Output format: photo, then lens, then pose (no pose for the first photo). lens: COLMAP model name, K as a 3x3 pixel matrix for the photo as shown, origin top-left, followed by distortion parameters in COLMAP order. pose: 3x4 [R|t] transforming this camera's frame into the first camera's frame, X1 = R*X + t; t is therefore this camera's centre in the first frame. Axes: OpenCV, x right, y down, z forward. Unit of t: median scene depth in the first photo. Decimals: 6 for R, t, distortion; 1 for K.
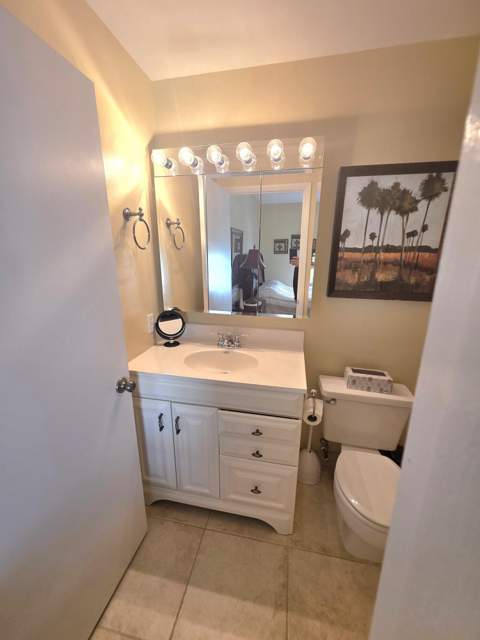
lens RADIAL K [[253.6, 0, 240.3], [0, 253.6, 319.9], [0, 0, 1]] dist [-0.000326, -0.000144]
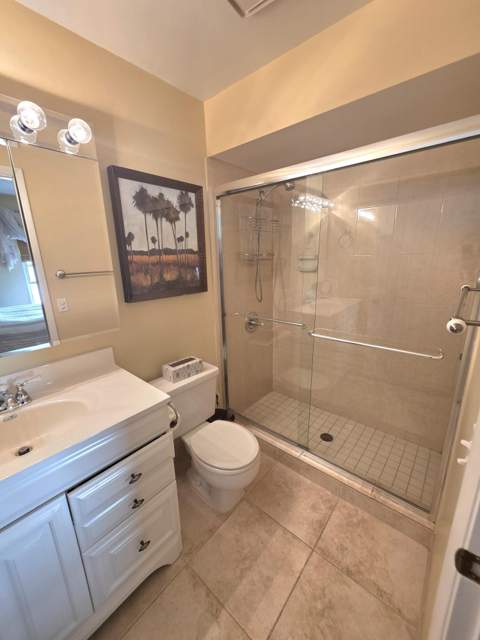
lens RADIAL K [[253.6, 0, 240.2], [0, 253.6, 320.6], [0, 0, 1]] dist [-0.000326, -0.000144]
pose [[0.493326, -0.235355, 0.837399, -0.270591], [0.249198, 0.960588, 0.123171, -0.044059], [-0.833384, 0.147915, 0.532533, 0.176003]]
